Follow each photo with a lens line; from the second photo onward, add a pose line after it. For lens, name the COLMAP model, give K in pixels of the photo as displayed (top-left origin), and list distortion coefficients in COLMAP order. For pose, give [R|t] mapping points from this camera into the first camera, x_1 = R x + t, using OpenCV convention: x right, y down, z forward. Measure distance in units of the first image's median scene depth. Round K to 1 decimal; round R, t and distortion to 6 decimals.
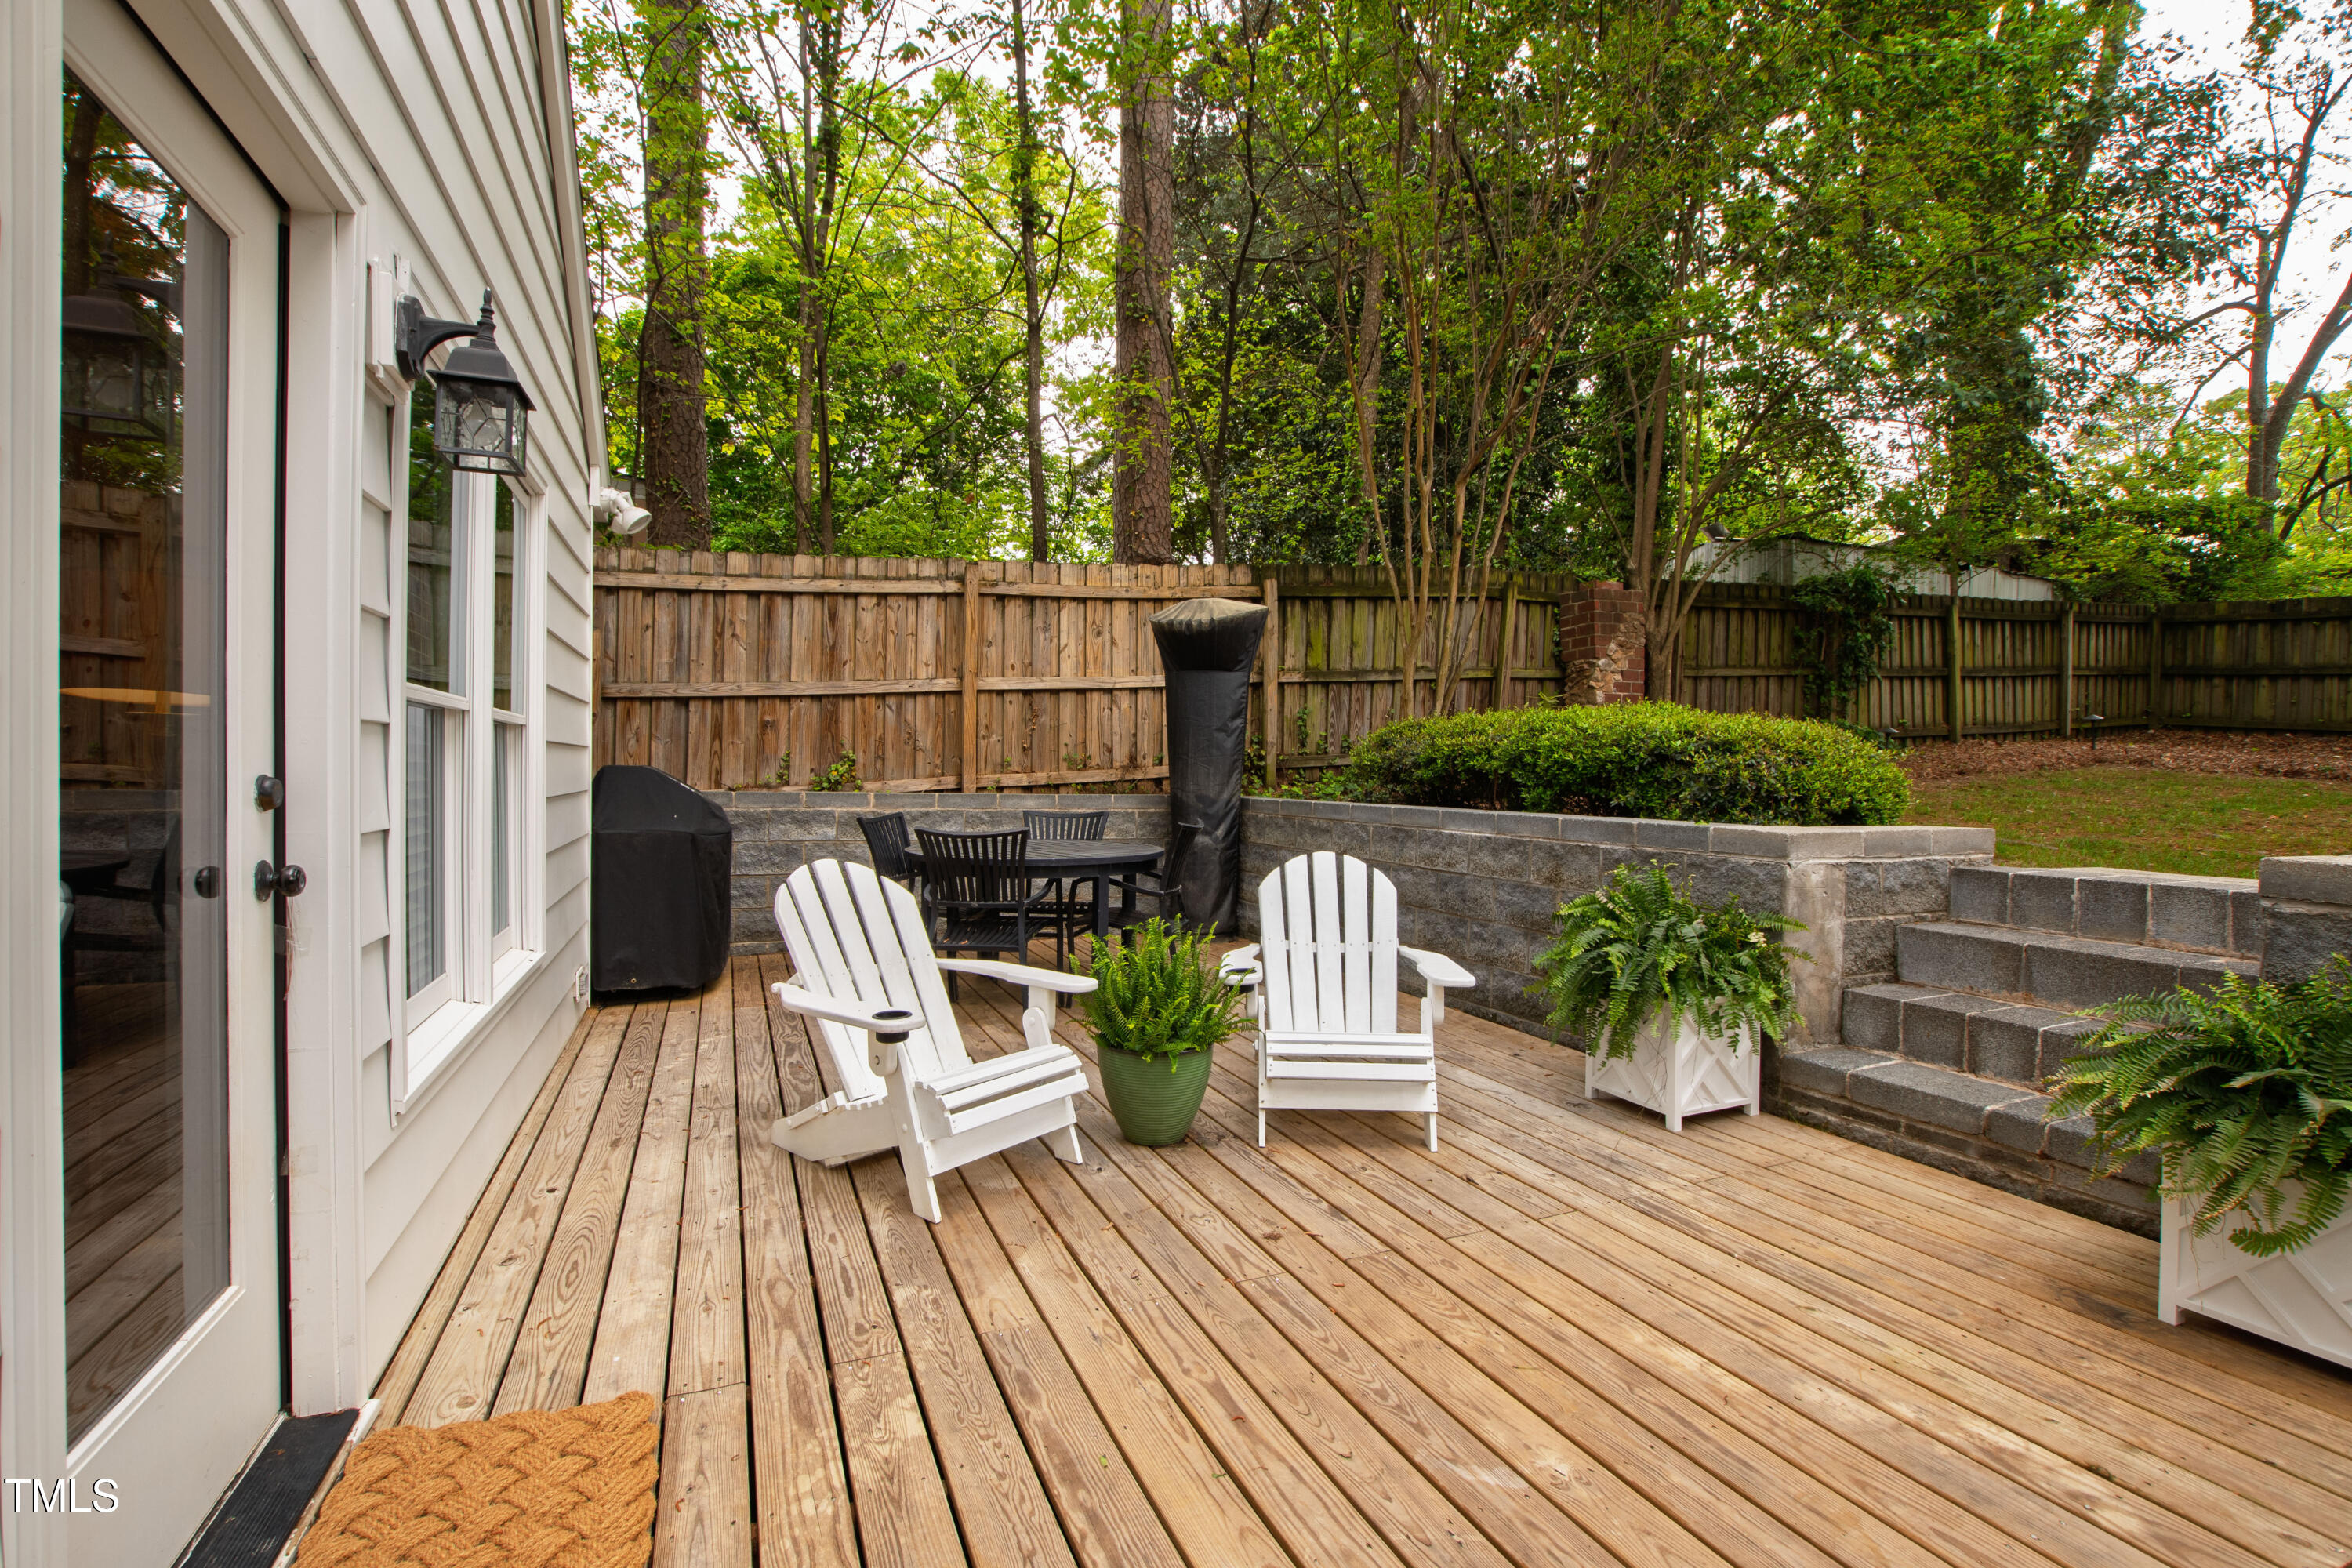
lens RADIAL K [[1027.7, 0, 1177.4], [0, 1027.7, 793.7], [0, 0, 1]] dist [-0.010042, -0.000167]
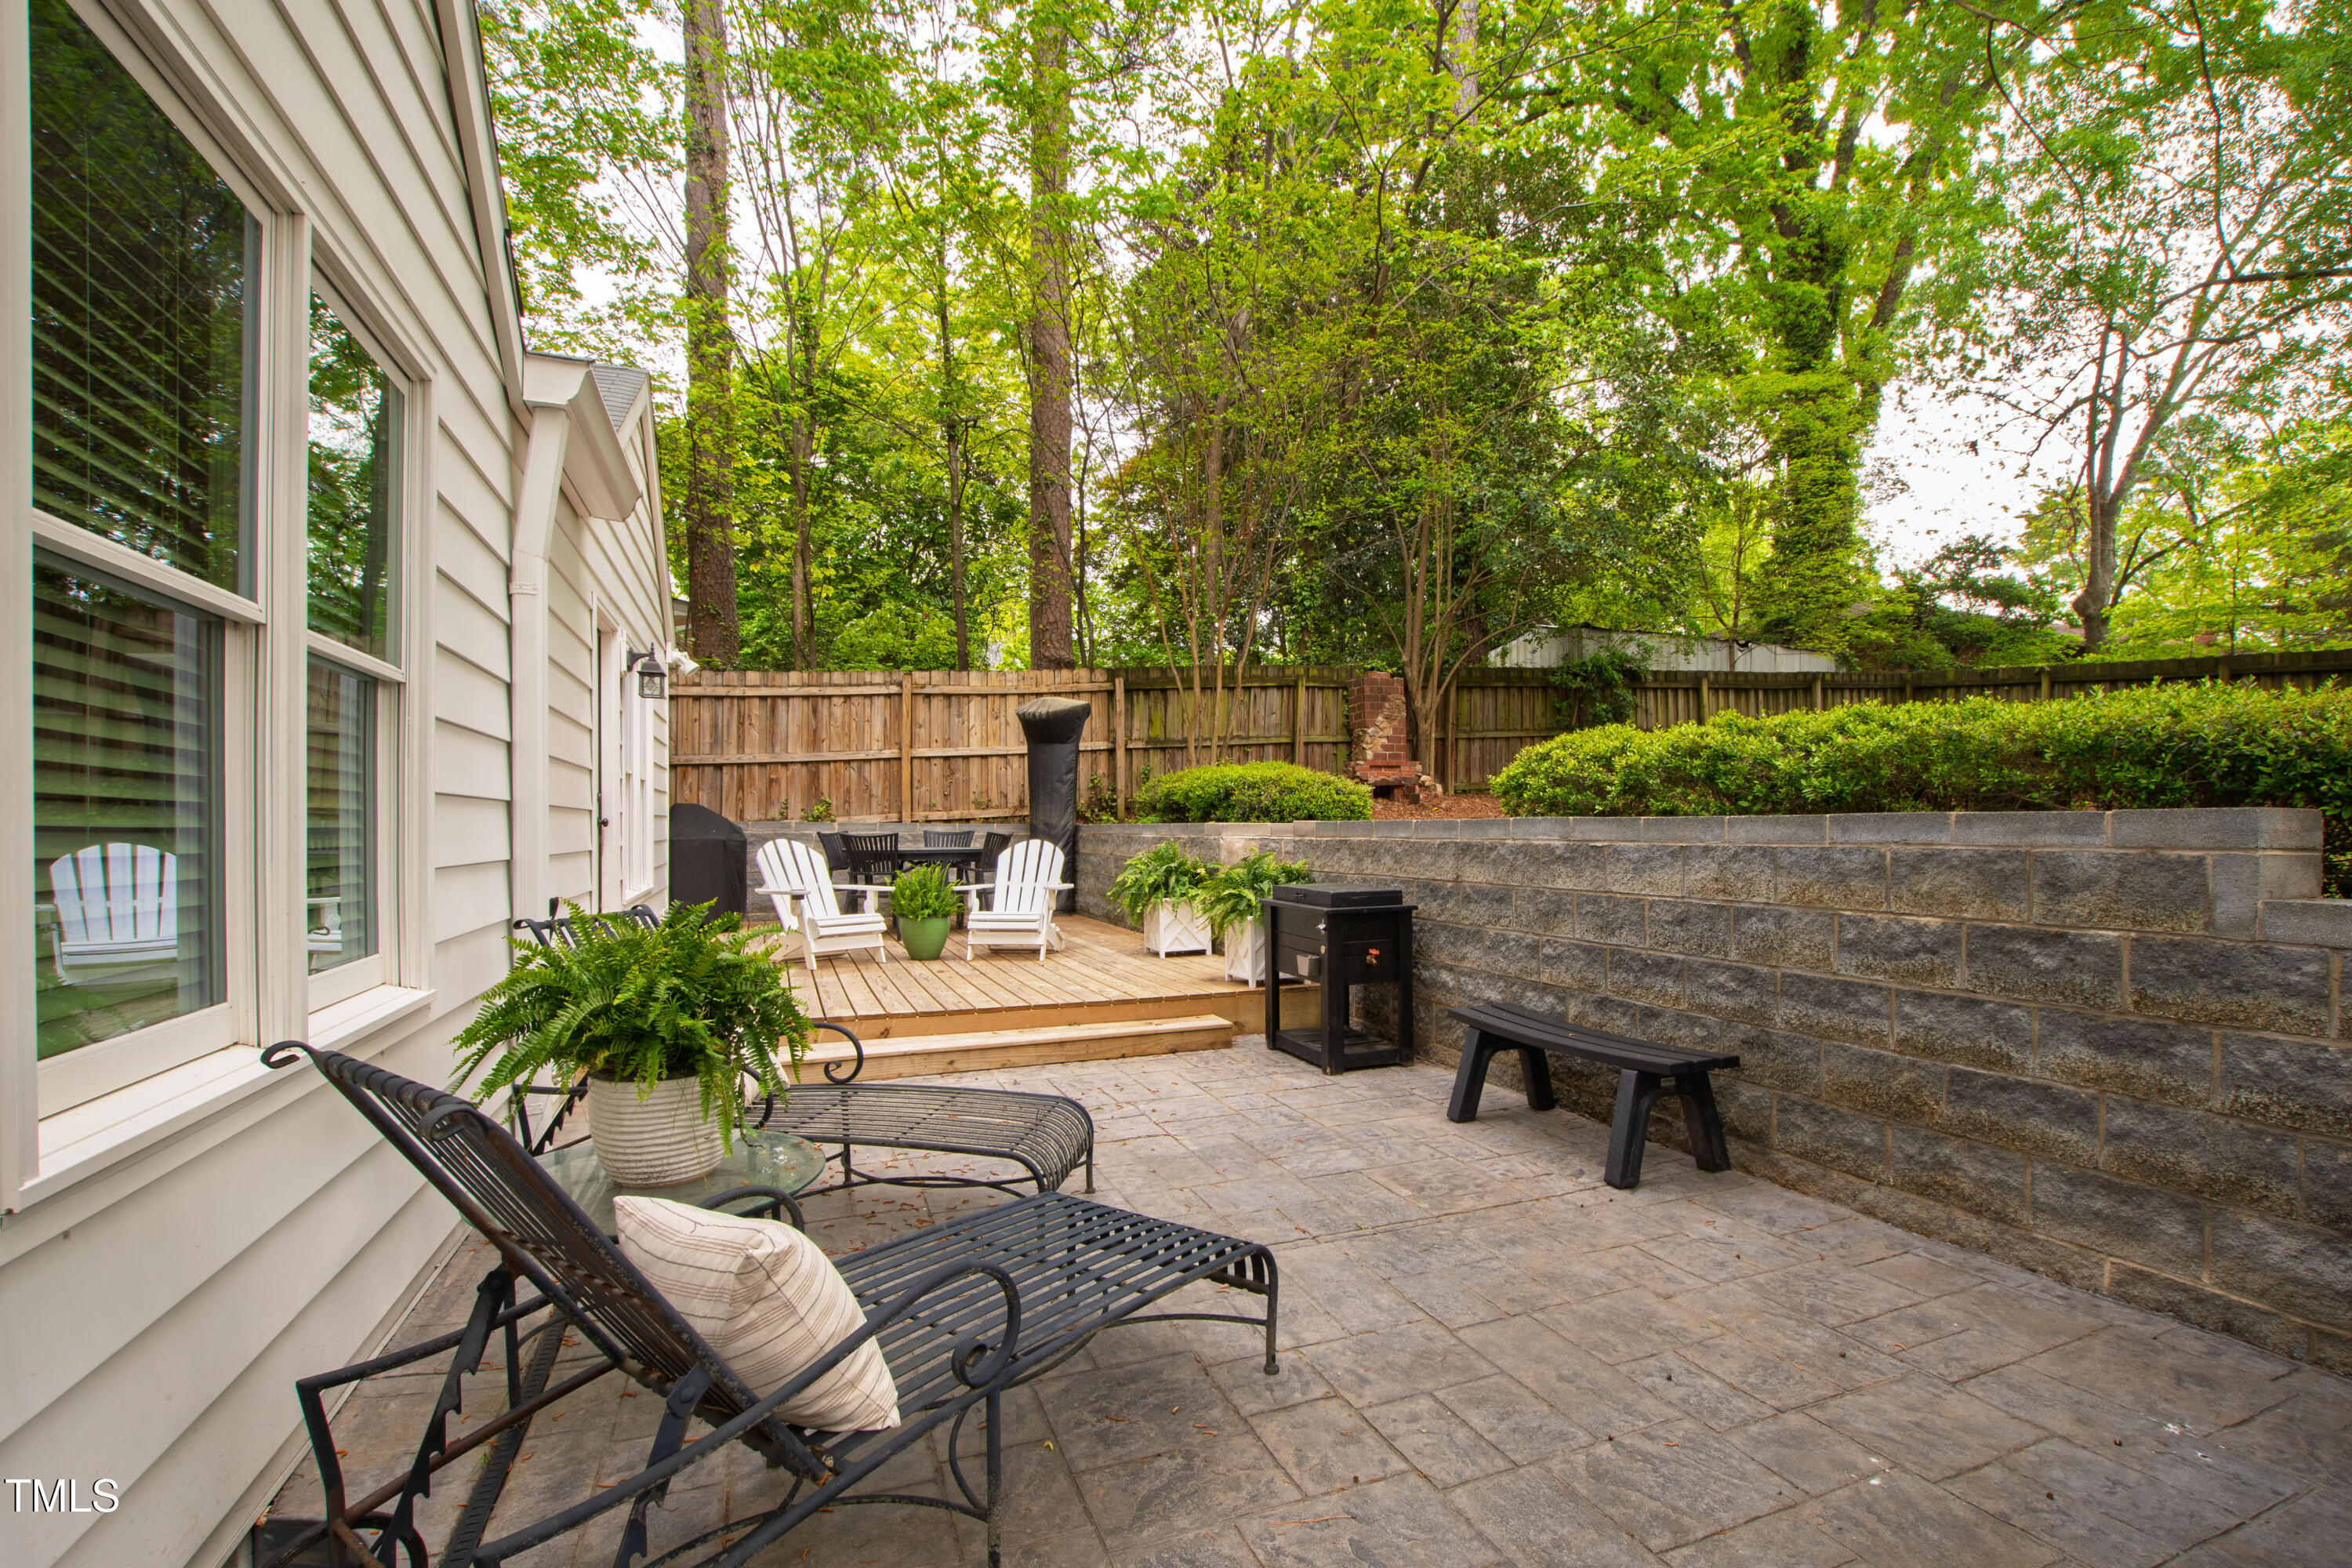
lens RADIAL K [[977.3, 0, 1184.7], [0, 977.3, 843.7], [0, 0, 1]] dist [-0.000899, -0.000048]
pose [[0.999919, -0.010323, -0.007427, 0.230324], [0.010316, 0.999946, -0.000975, 0.035430], [0.007437, 0.000898, 0.999972, -0.468783]]
